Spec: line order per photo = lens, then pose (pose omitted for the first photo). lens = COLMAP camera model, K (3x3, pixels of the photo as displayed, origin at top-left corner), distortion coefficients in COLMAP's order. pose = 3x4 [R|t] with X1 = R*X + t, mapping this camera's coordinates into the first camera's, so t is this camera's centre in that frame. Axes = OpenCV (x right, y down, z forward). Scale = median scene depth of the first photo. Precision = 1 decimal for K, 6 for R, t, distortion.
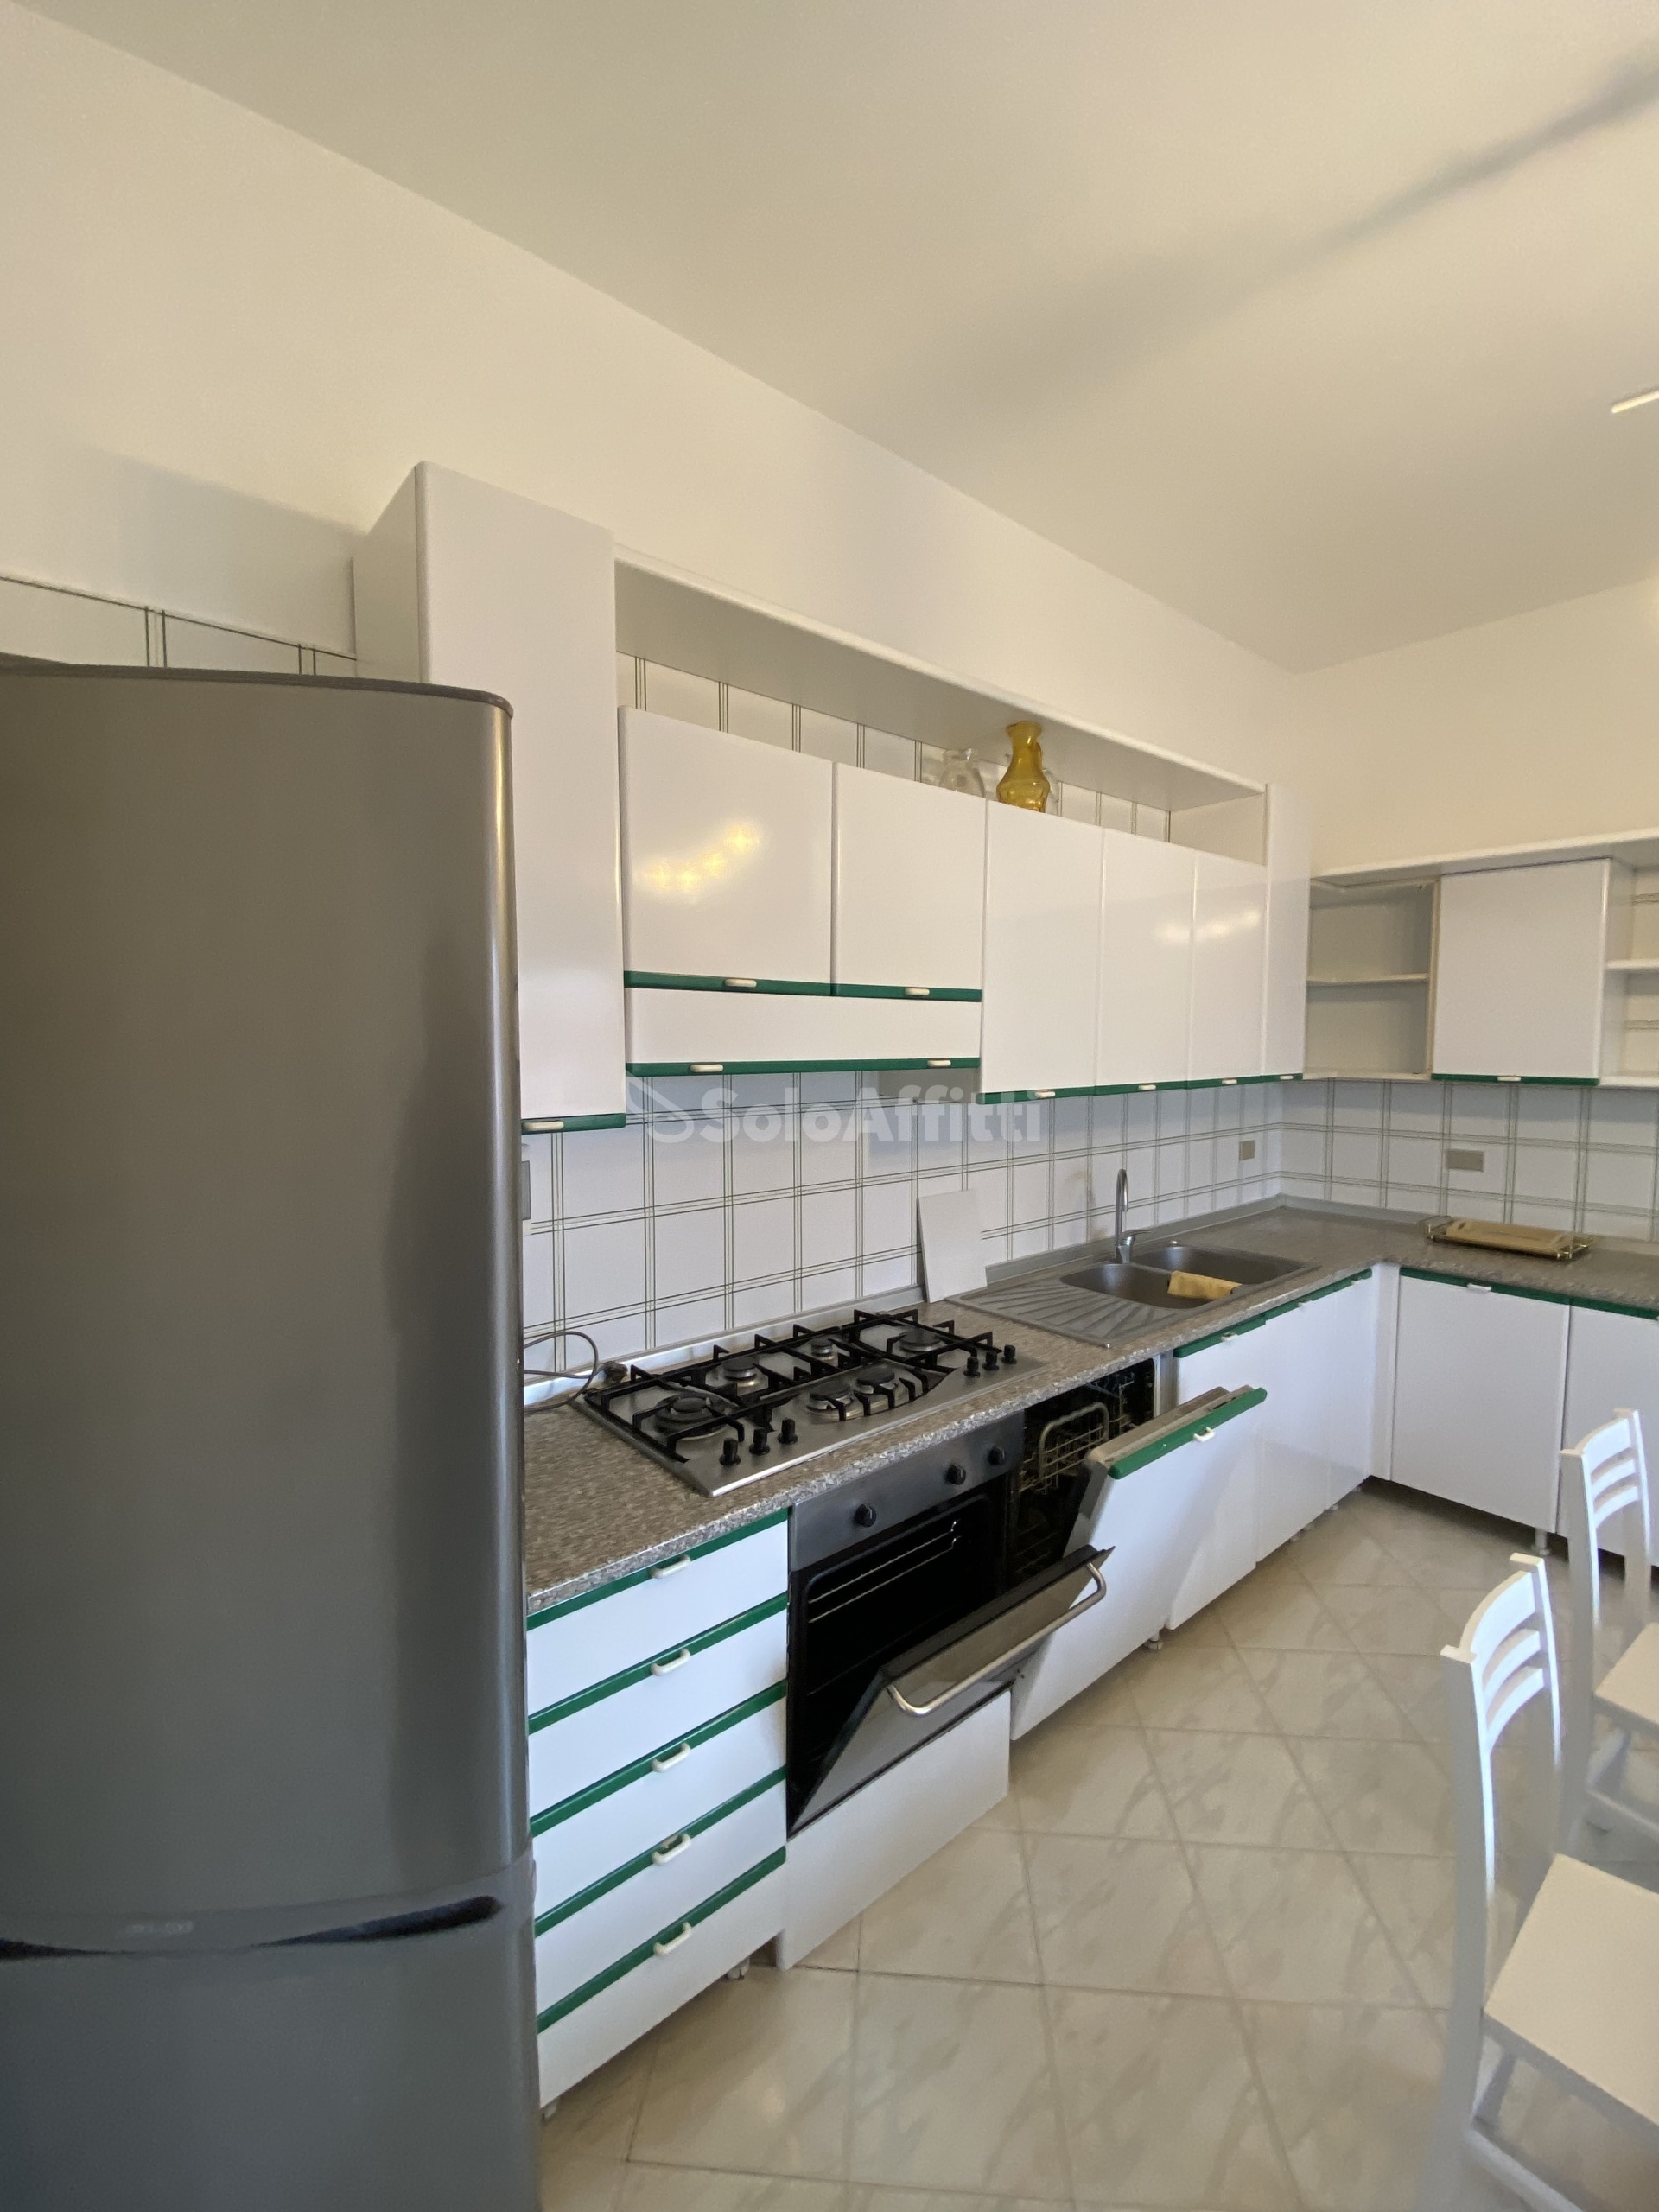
lens RADIAL K [[953.6, 0, 825.1], [0, 953.6, 1088.5], [0, 0, 1]] dist [0.013017, -0.016970]
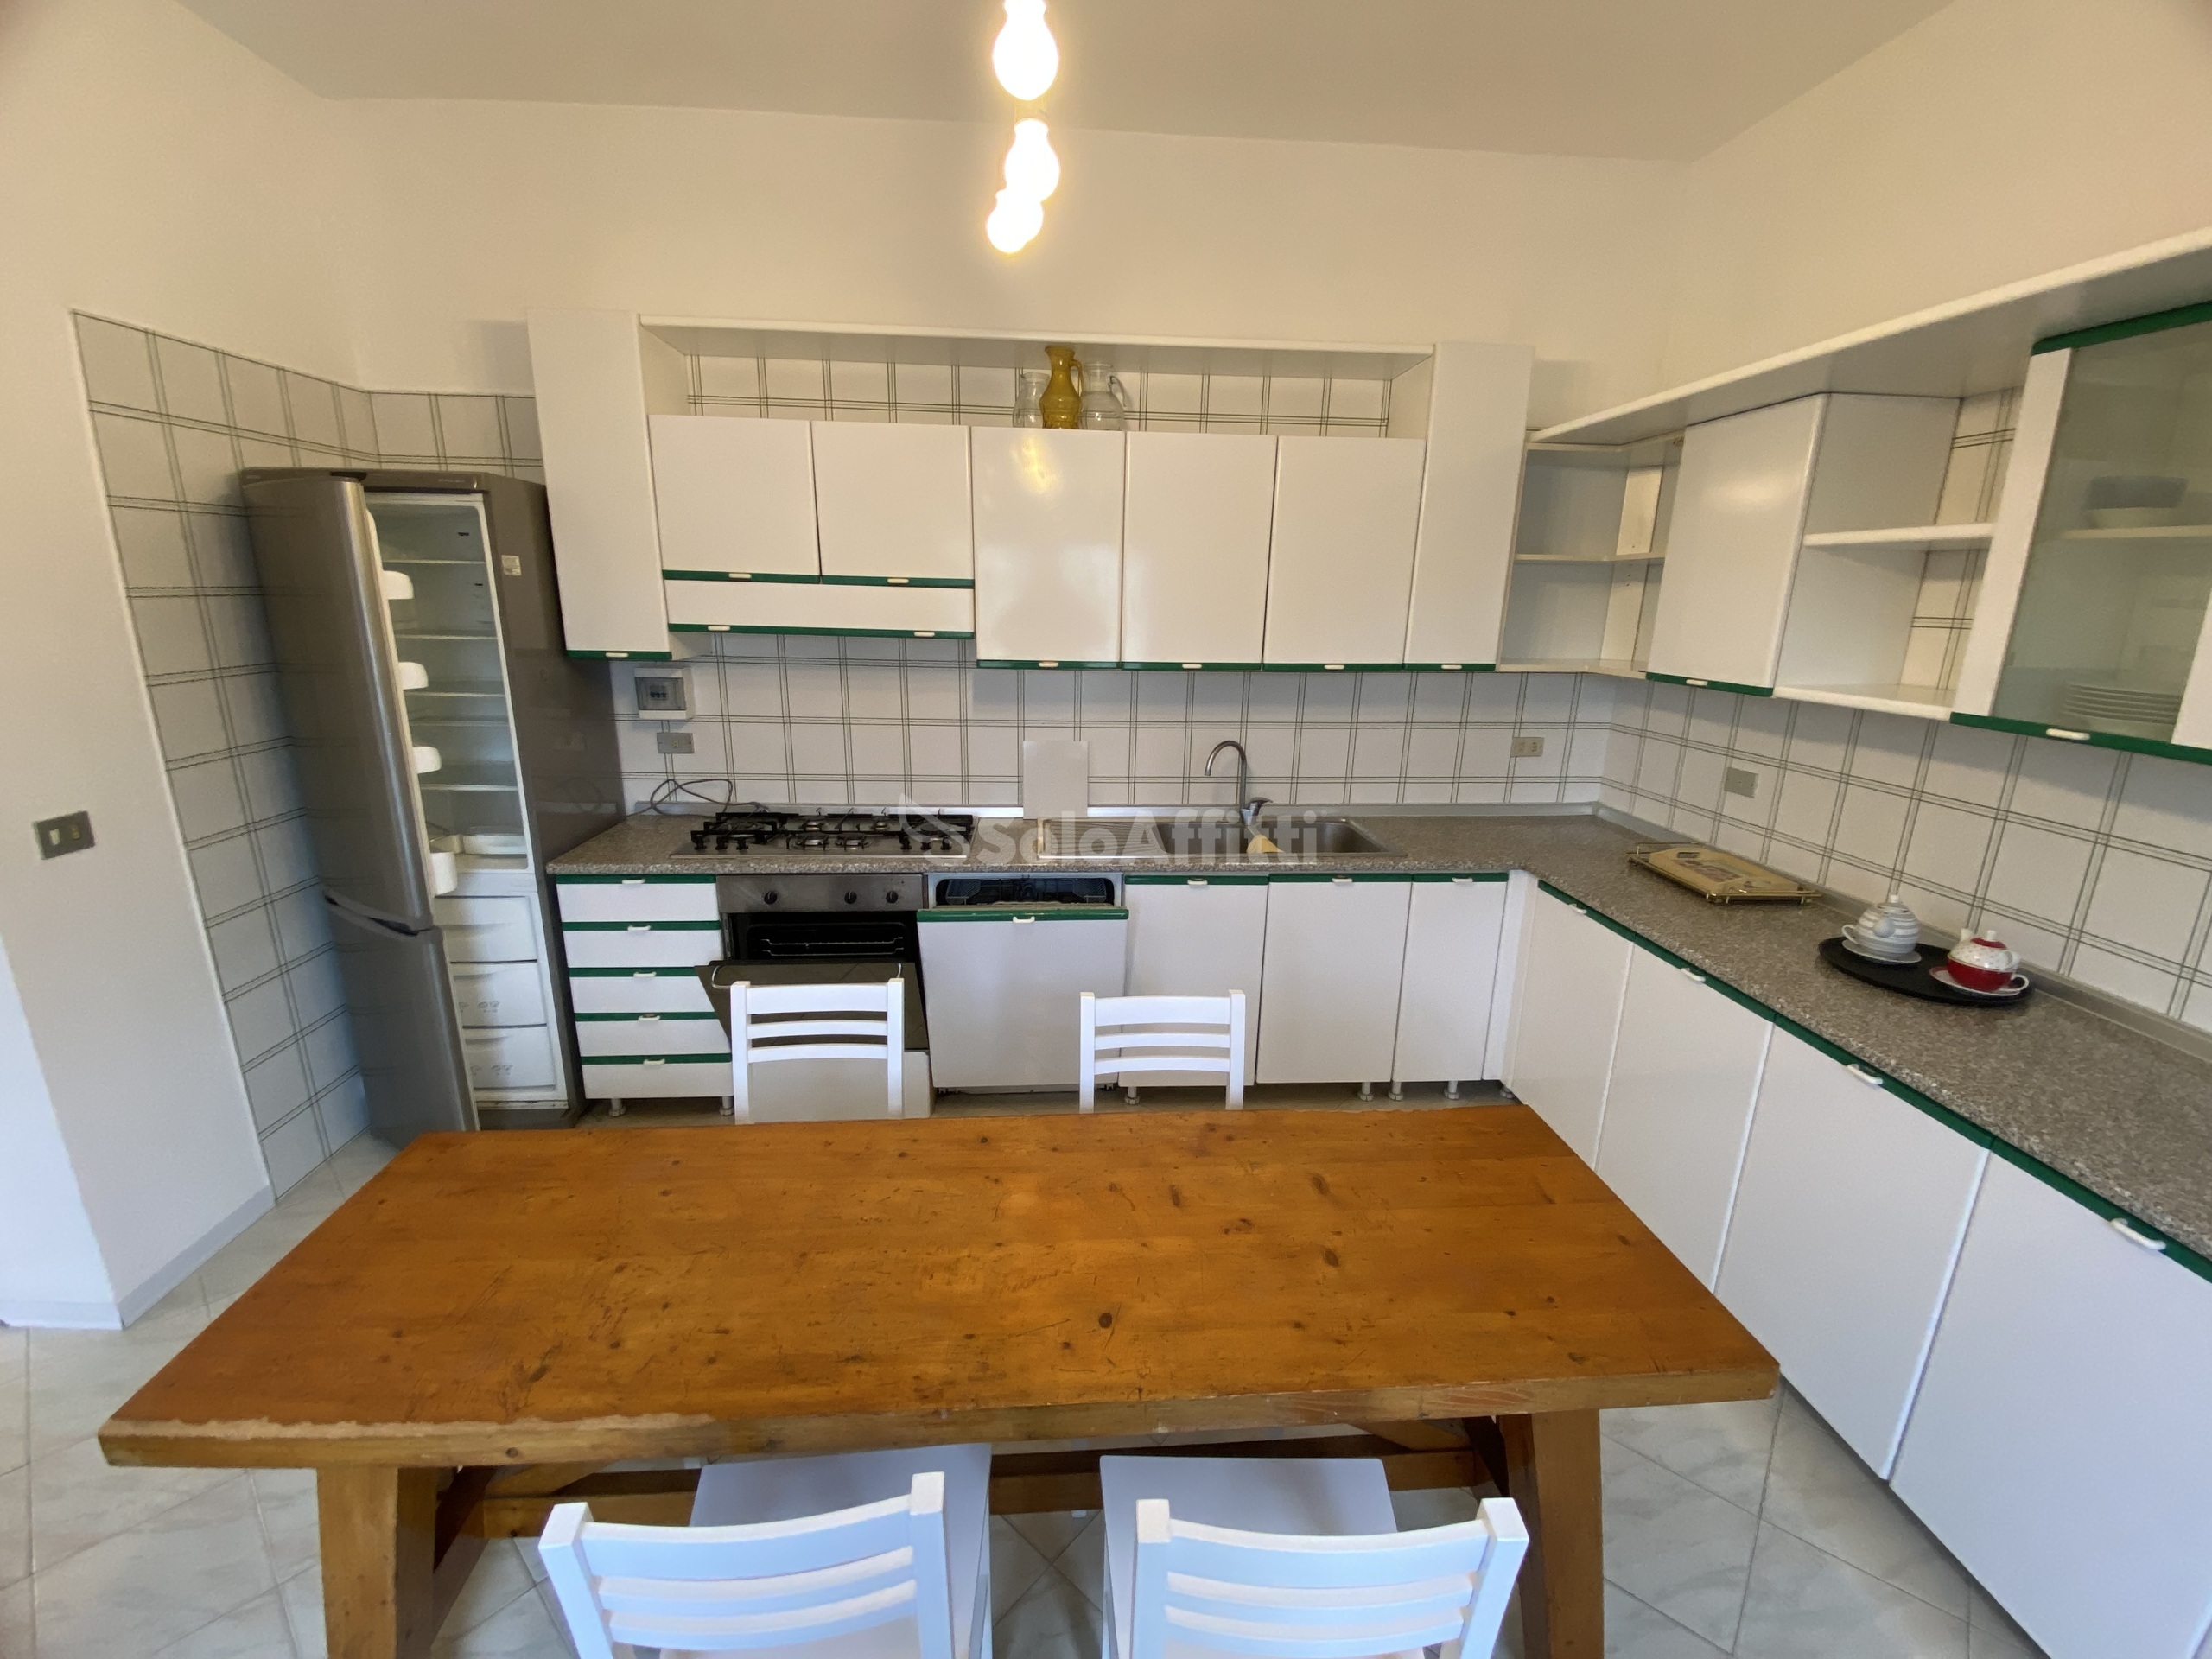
lens RADIAL K [[889.6, 0, 1106.0], [0, 889.6, 829.5], [0, 0, 1]] dist [0.064299, -0.048094]
pose [[0.792700, 0.160342, -0.588148, 1.046078], [-0.050522, 0.978750, 0.198736, -0.017675], [0.607515, -0.127823, 0.783955, 0.085271]]
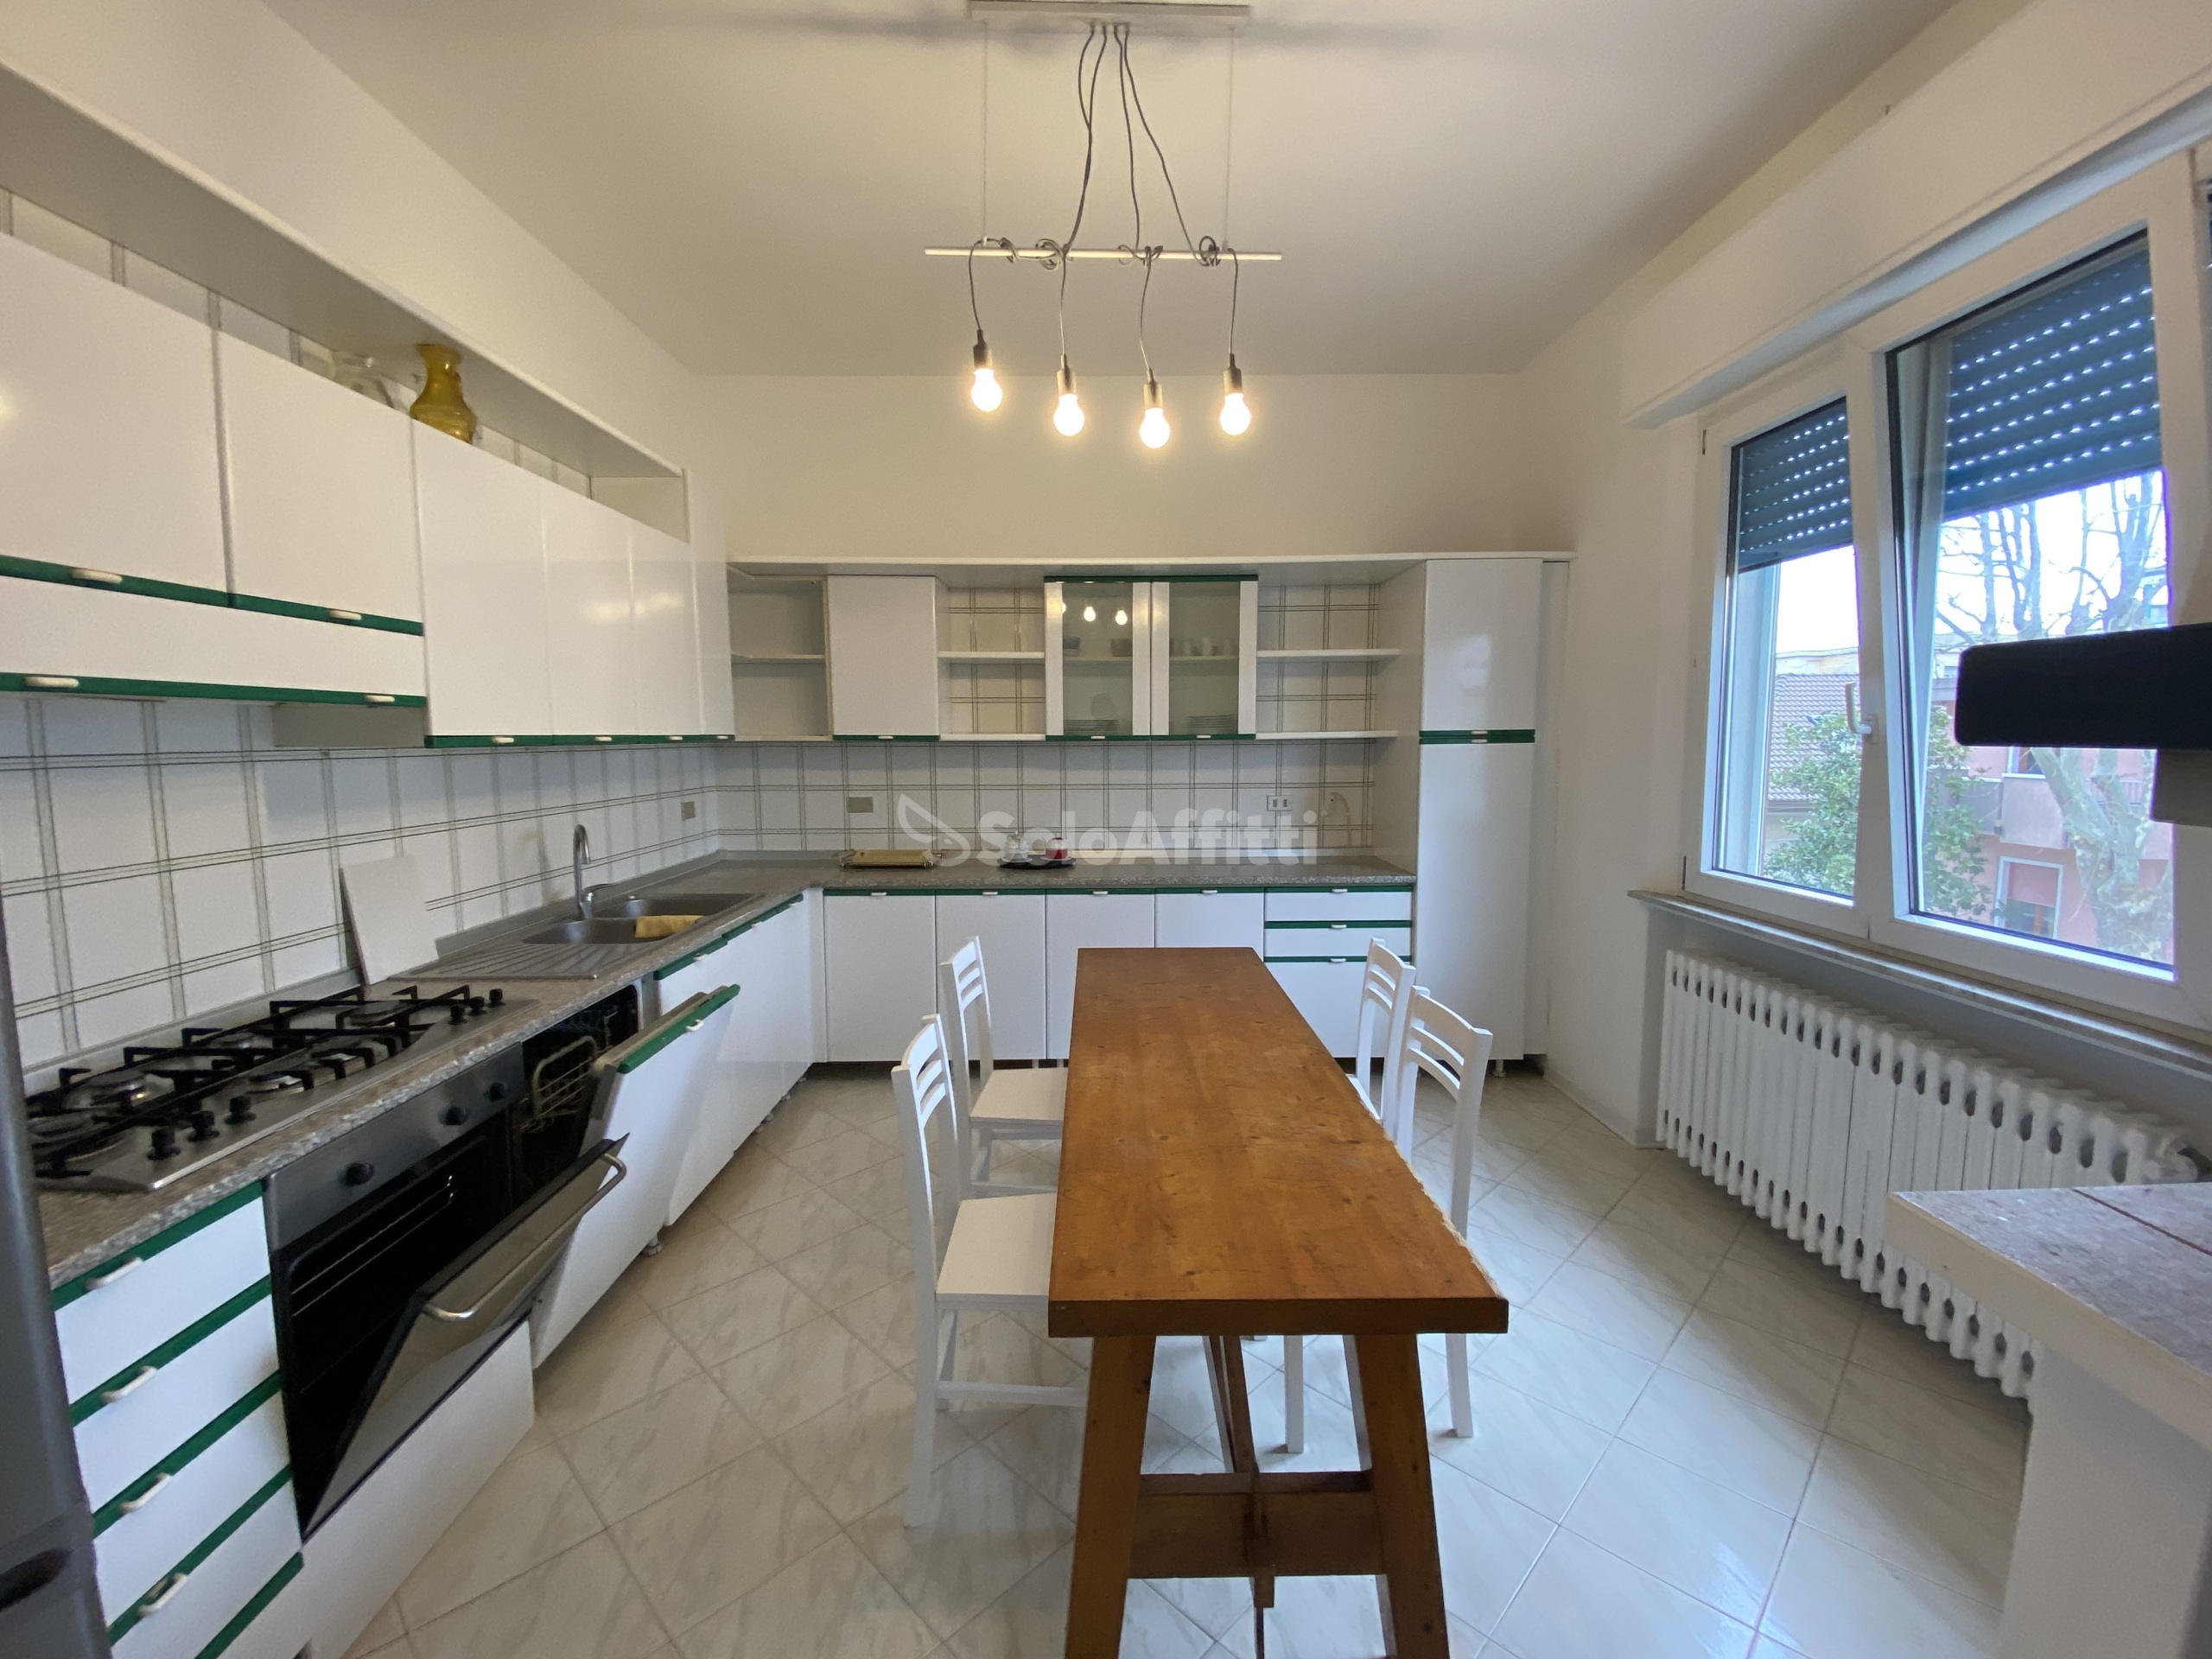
lens RADIAL K [[953.6, 0, 1103.7], [0, 953.6, 837.2], [0, 0, 1]] dist [0.013017, -0.016970]
pose [[0.652761, -0.085432, 0.752731, -0.115728], [0.050321, 0.996316, 0.069440, 0.069306], [-0.755890, -0.007450, 0.654656, -0.113914]]
